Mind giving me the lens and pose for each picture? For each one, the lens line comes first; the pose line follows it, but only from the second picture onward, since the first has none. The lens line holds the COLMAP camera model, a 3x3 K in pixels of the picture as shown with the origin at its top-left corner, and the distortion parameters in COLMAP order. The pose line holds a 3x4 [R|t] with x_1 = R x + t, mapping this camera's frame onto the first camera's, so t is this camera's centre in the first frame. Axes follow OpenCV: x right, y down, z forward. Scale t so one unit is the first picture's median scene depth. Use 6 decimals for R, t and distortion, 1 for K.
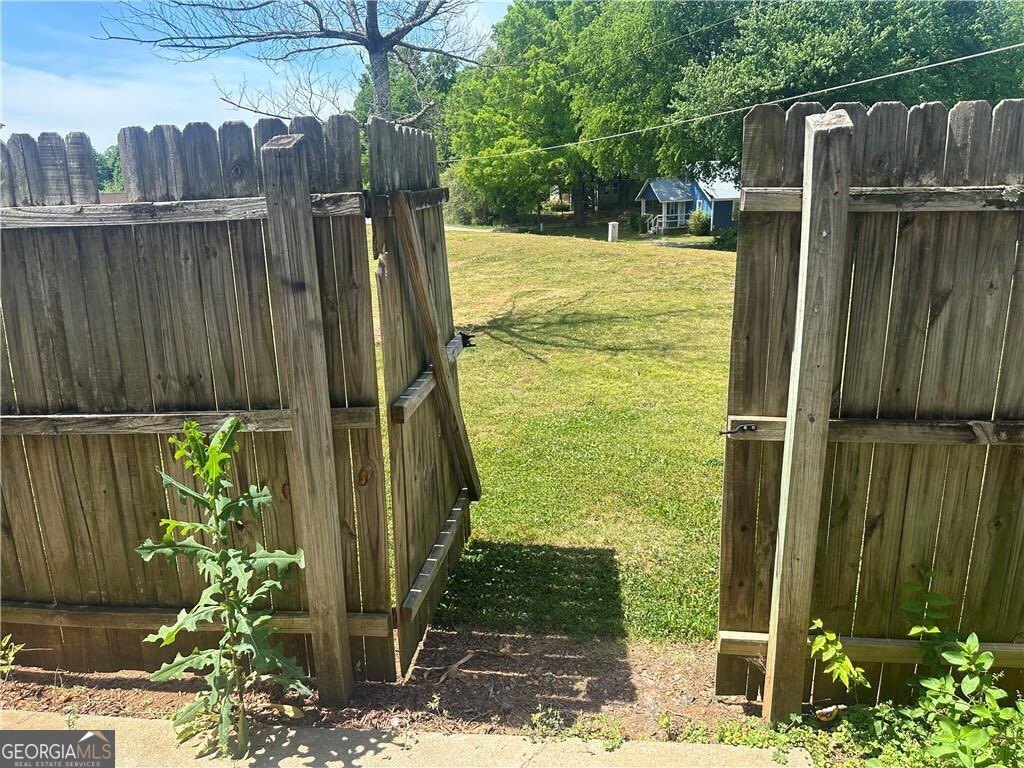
lens RADIAL K [[727.1, 0, 516.1], [0, 727.1, 374.6], [0, 0, 1]] dist [0.027070, -0.041257]
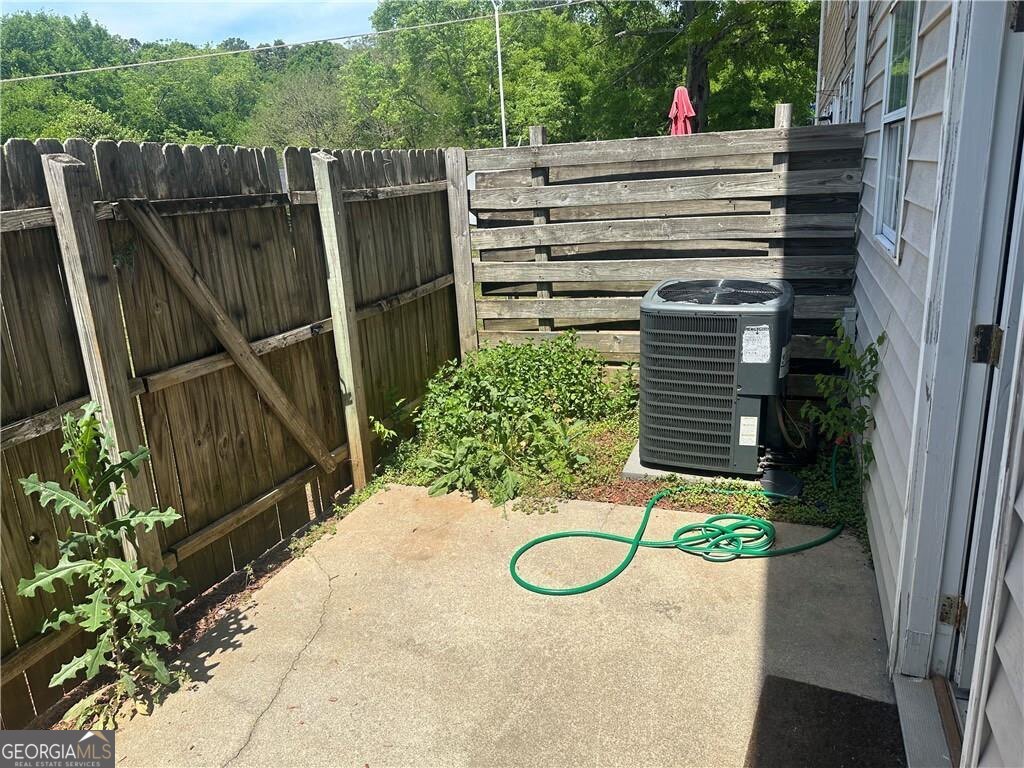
lens RADIAL K [[724.1, 0, 515.1], [0, 724.1, 380.4], [0, 0, 1]] dist [0.056917, -0.065856]
pose [[0.250172, -0.254638, 0.934116, -1.199027], [0.300398, 0.937597, 0.175136, 0.026239], [-0.920421, 0.236792, 0.311053, 0.034746]]
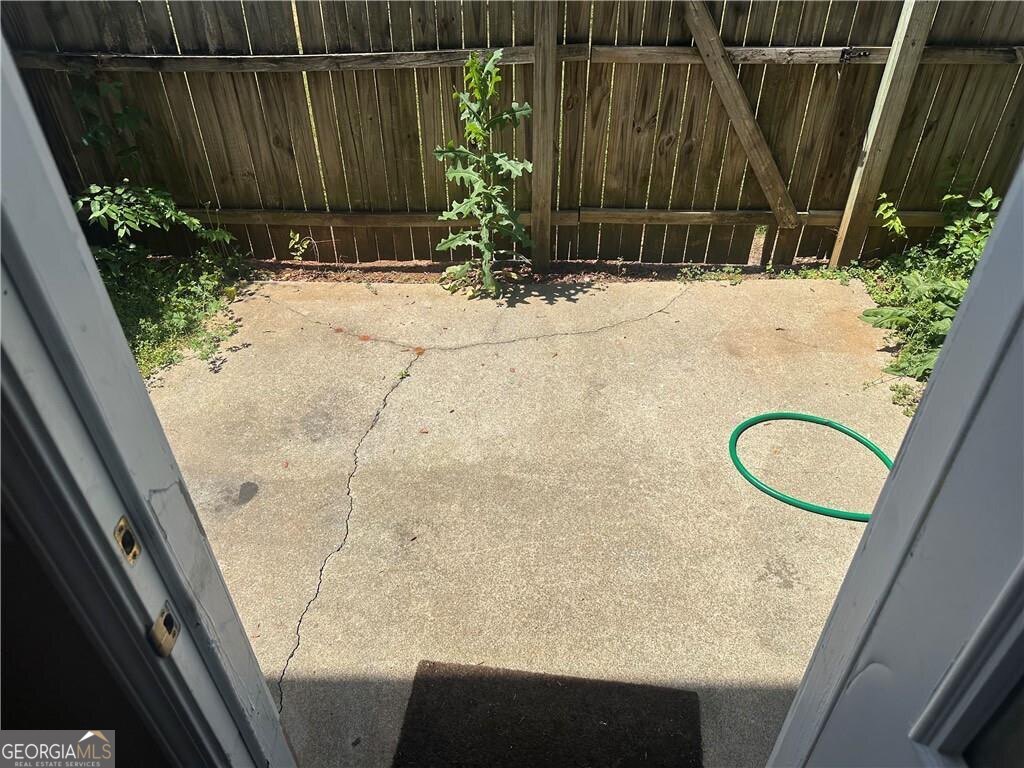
lens RADIAL K [[724.1, 0, 515.1], [0, 724.1, 380.4], [0, 0, 1]] dist [0.056917, -0.065856]
pose [[0.996815, -0.038040, 0.070086, -0.451603], [0.008702, 0.925528, 0.378580, 0.108759], [-0.079268, -0.376764, 0.922911, -0.467996]]
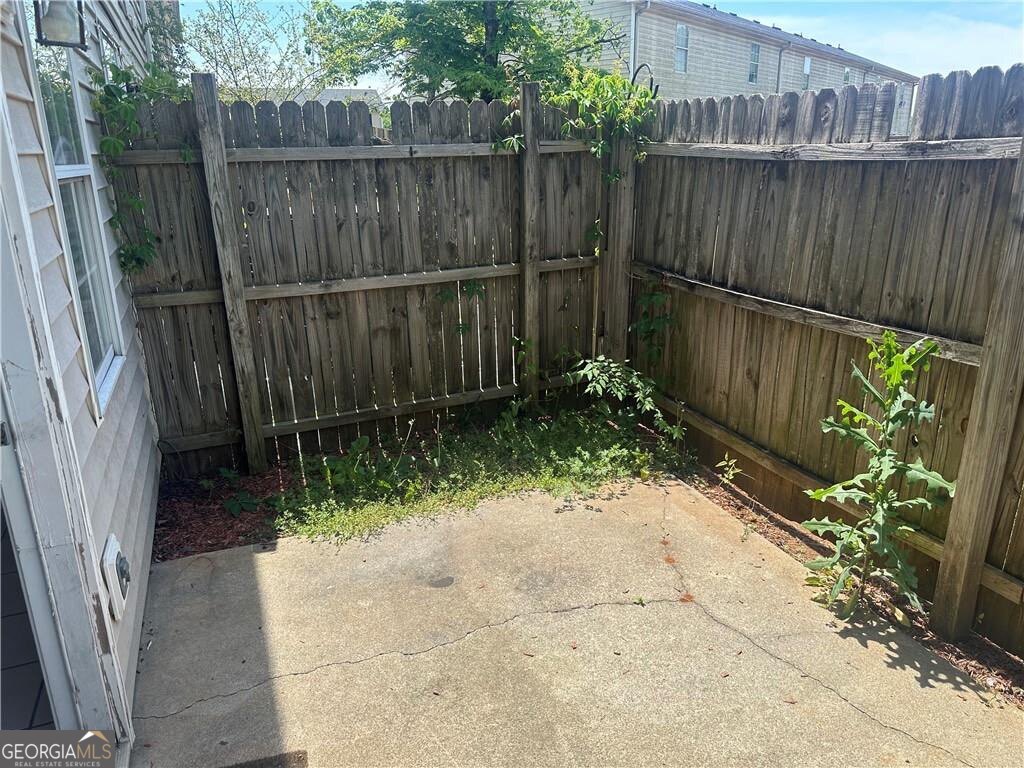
lens RADIAL K [[722.0, 0, 521.2], [0, 722.0, 379.8], [0, 0, 1]] dist [0.018747, -0.027349]
pose [[0.482946, 0.285690, -0.827735, 0.232420], [-0.232070, 0.953237, 0.193604, 0.047453], [0.844338, 0.098592, 0.526662, -0.096590]]
